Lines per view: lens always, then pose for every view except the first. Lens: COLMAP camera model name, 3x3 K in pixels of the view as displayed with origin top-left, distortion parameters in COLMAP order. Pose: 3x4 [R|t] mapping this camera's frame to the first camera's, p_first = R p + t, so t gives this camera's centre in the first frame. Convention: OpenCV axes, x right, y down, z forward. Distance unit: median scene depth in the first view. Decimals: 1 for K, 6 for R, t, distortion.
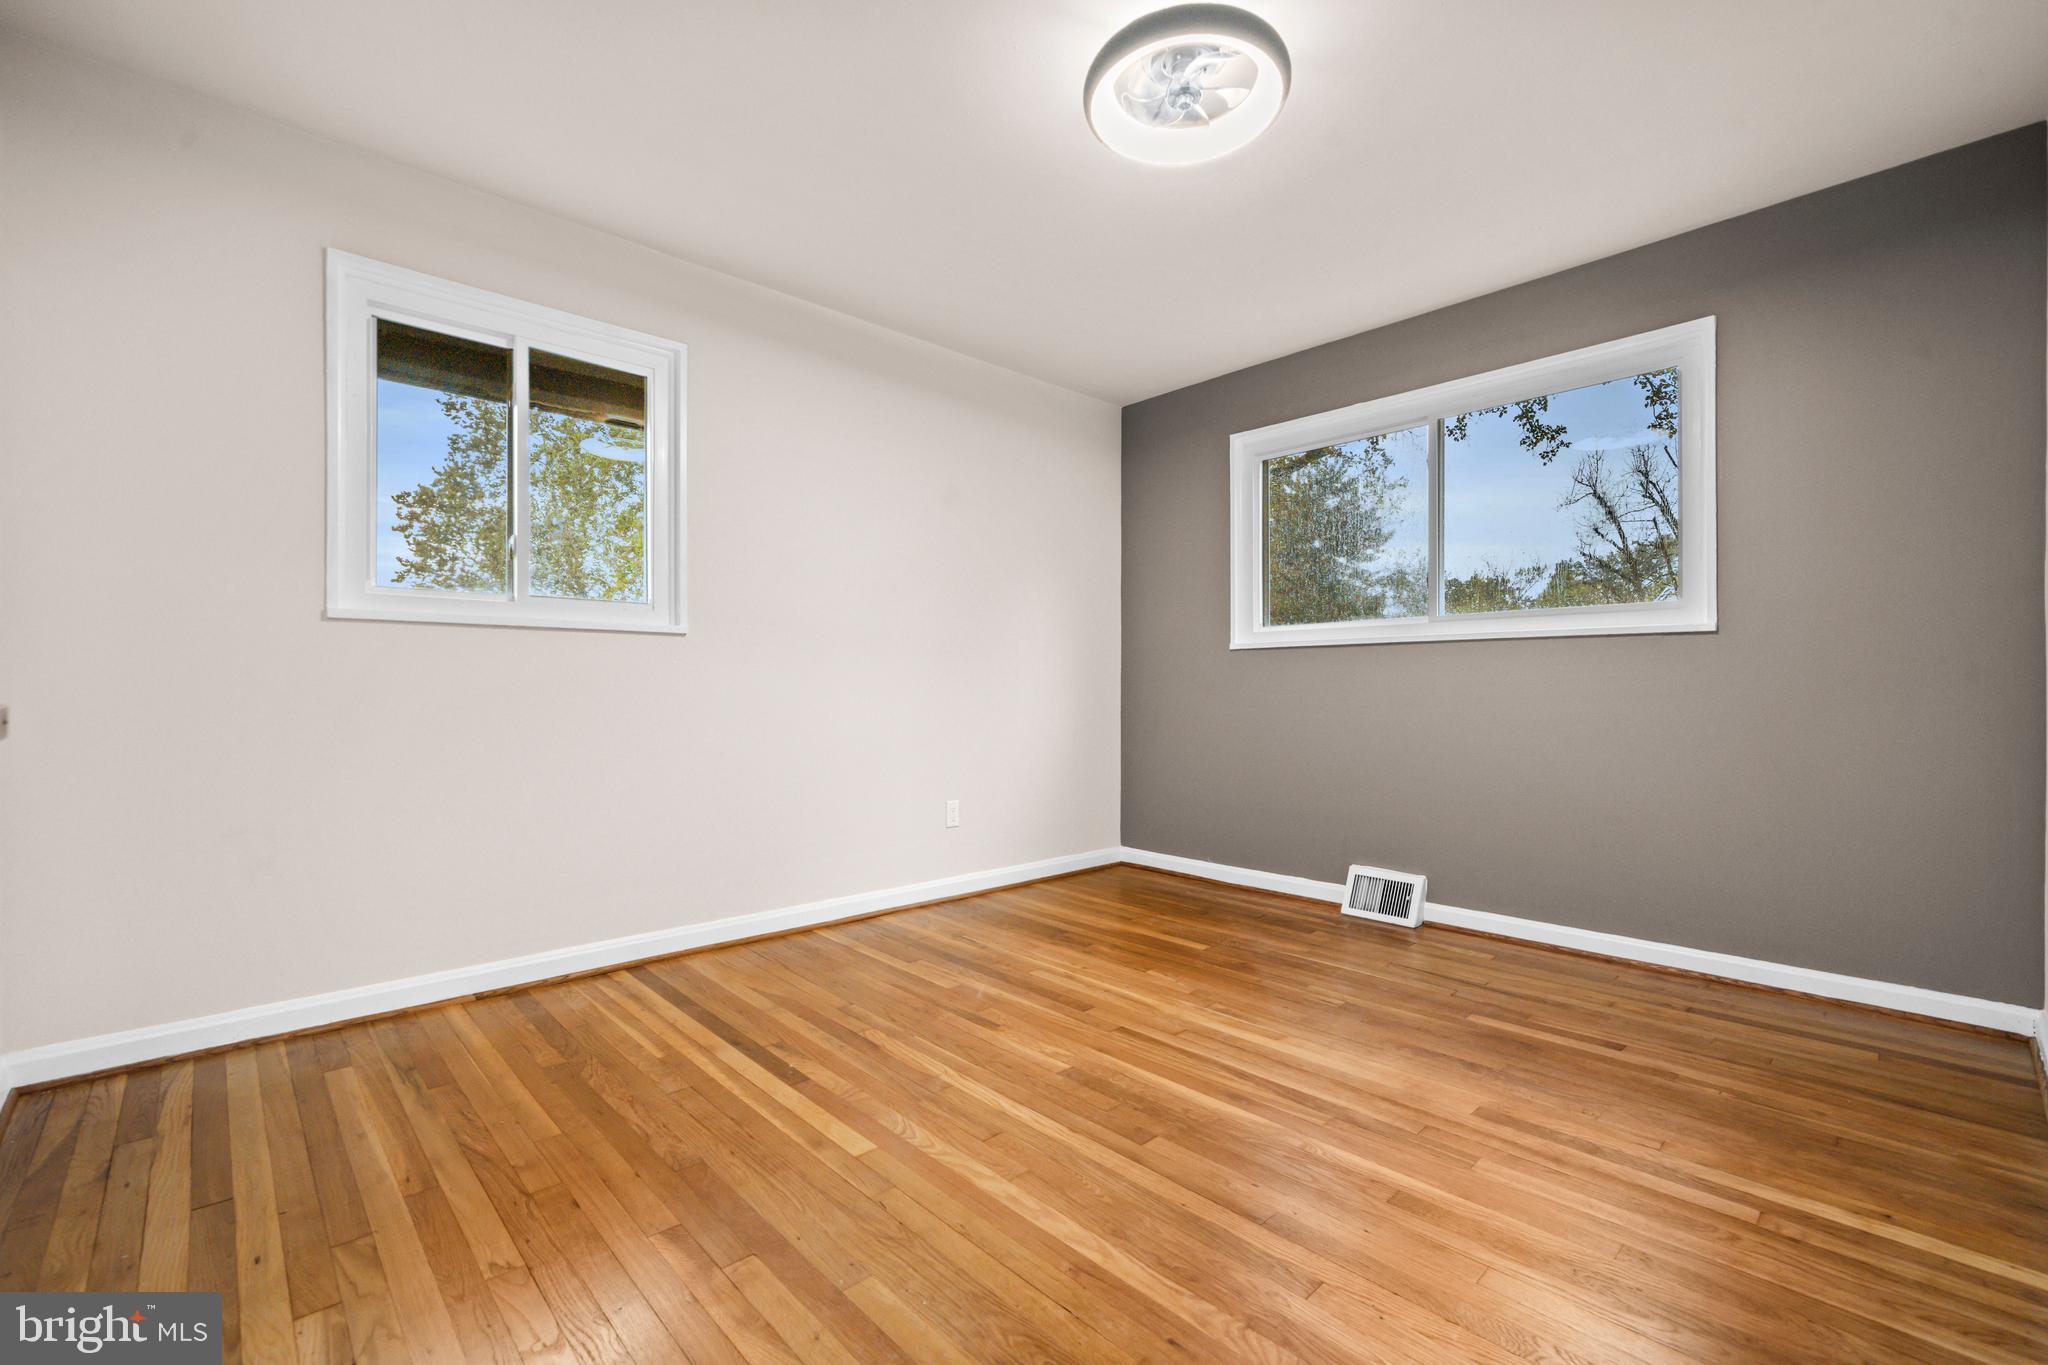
lens RADIAL K [[870.8, 0, 1027.8], [0, 870.8, 684.2], [0, 0, 1]] dist [0.000188, 0.000060]
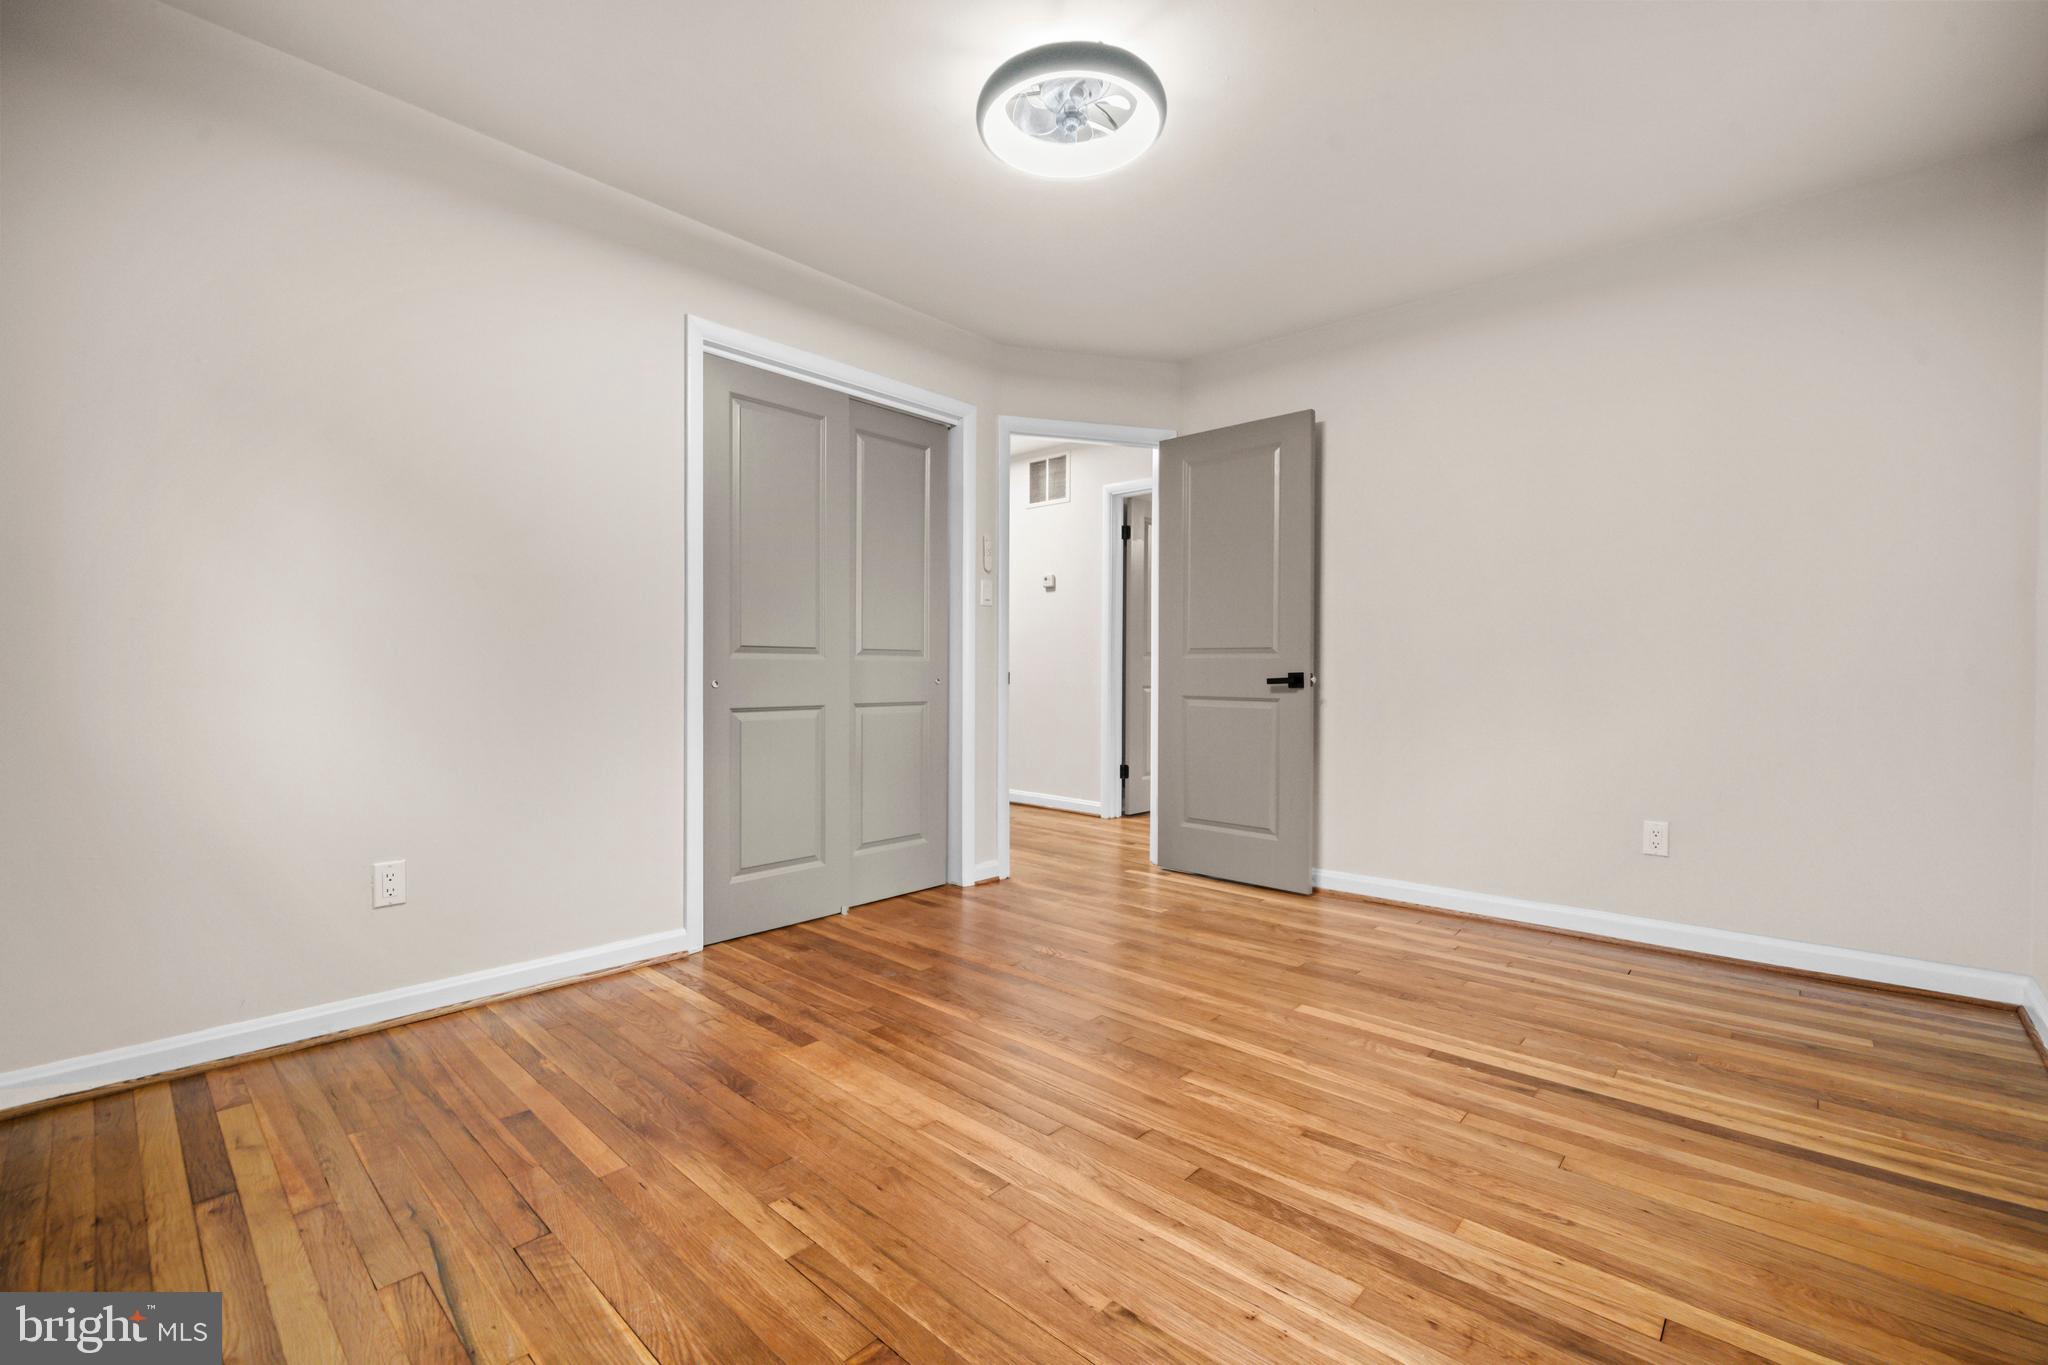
lens RADIAL K [[870.8, 0, 1027.8], [0, 870.8, 684.2], [0, 0, 1]] dist [0.000188, 0.000060]
pose [[-0.997629, -0.004512, -0.068667, 0.246196], [-0.005073, 0.999955, 0.008001, 0.008536], [0.068628, 0.008330, -0.997608, 1.685363]]
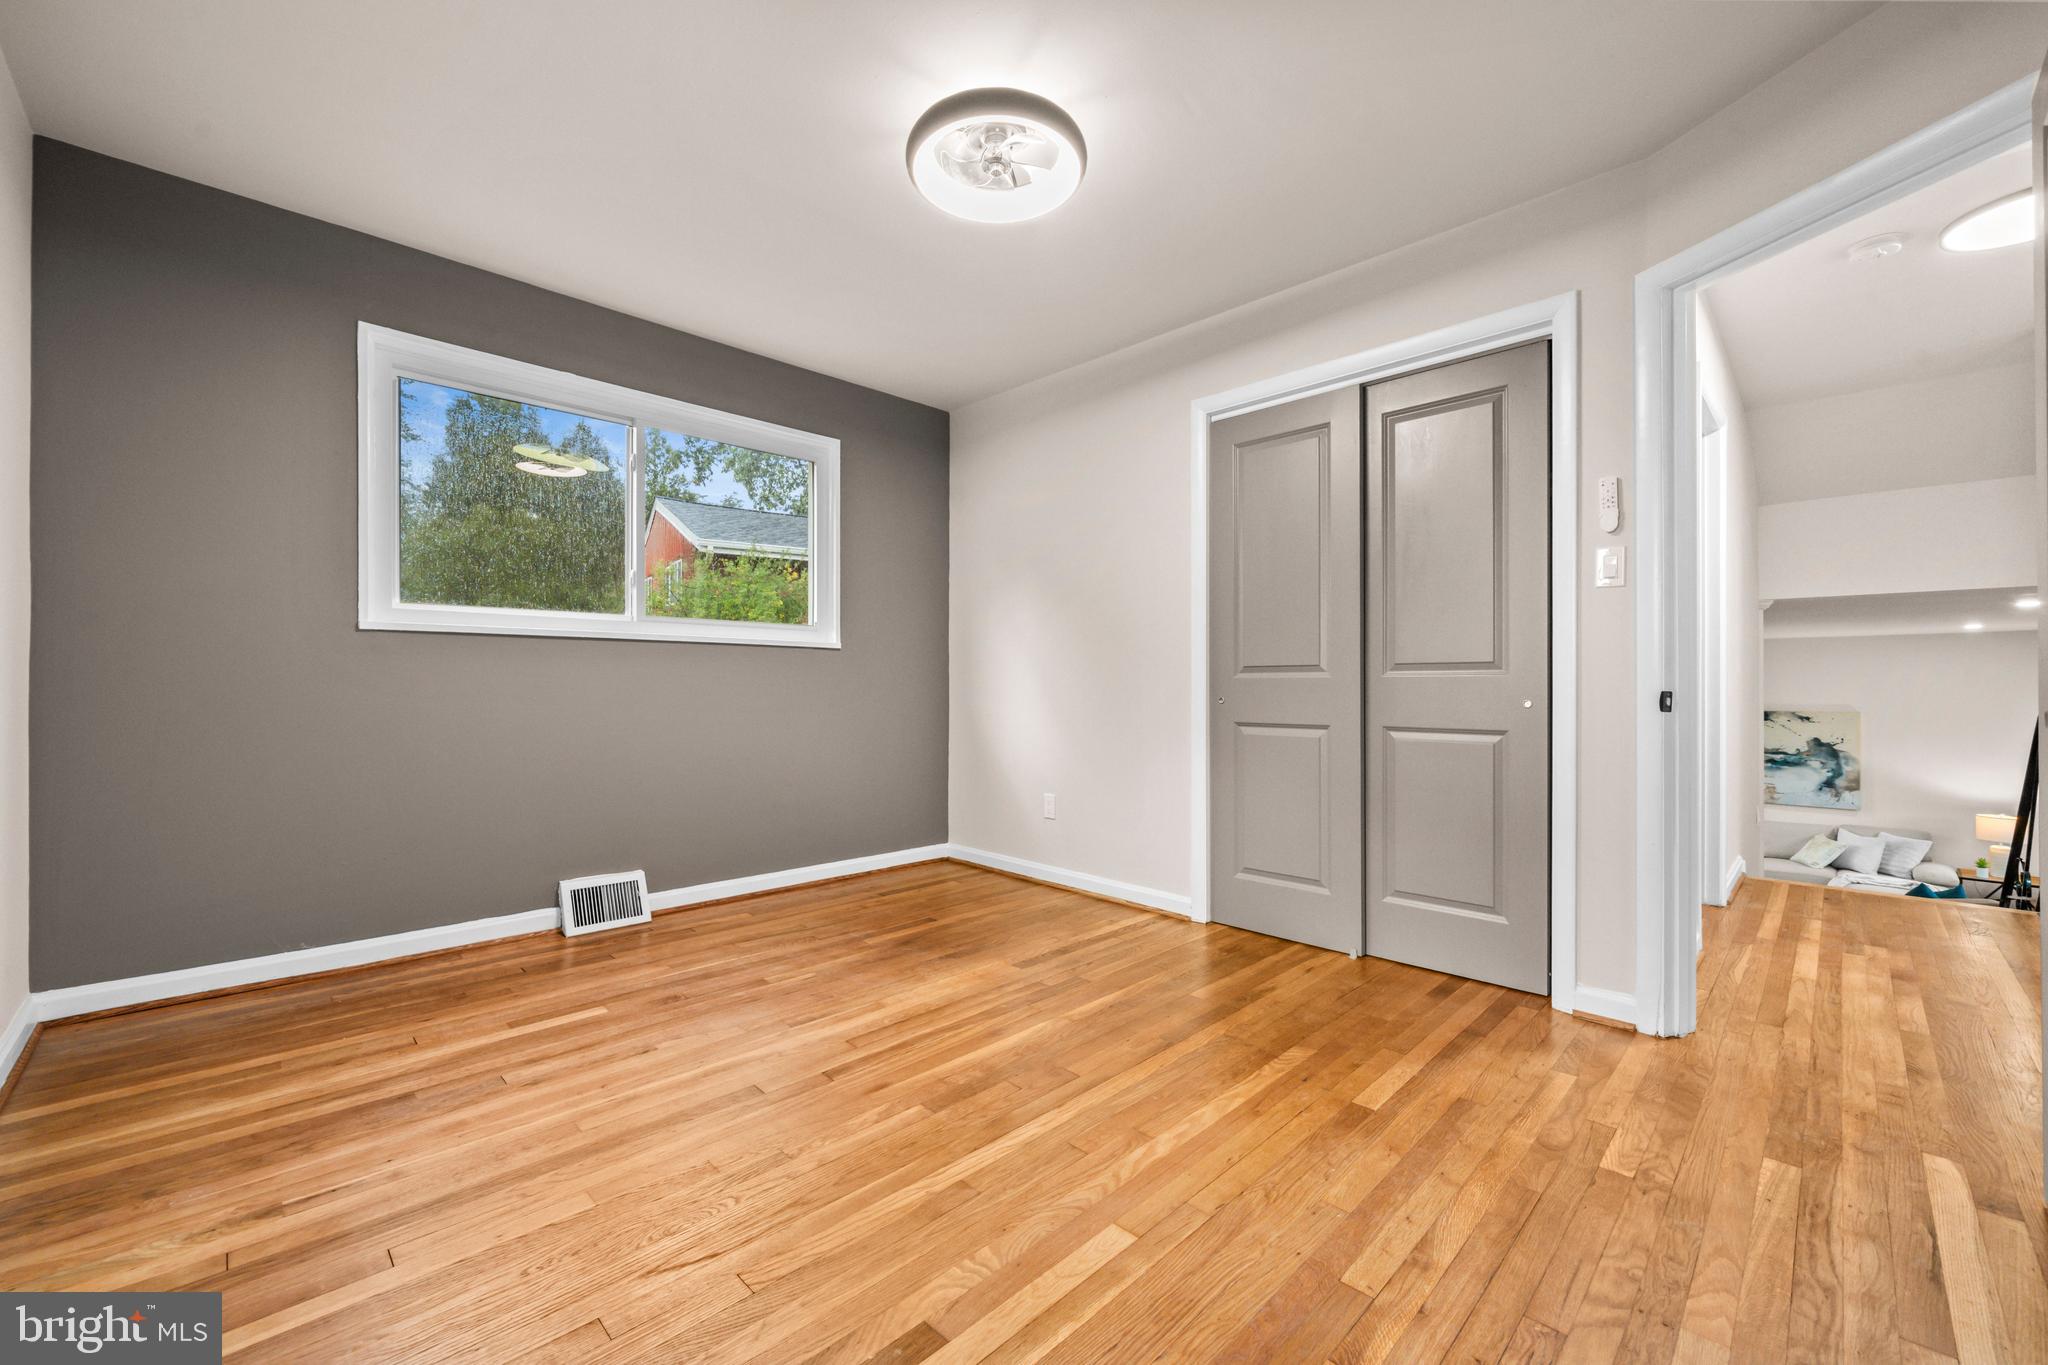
lens RADIAL K [[812.4, 0, 1019.4], [0, 812.4, 677.7], [0, 0, 1]] dist [0.000063, -0.000047]
pose [[-0.016968, 0.009850, 0.999808, -0.708344], [-0.009363, 0.999906, -0.010010, 0.000324], [-0.999812, -0.009531, -0.016875, 0.803697]]
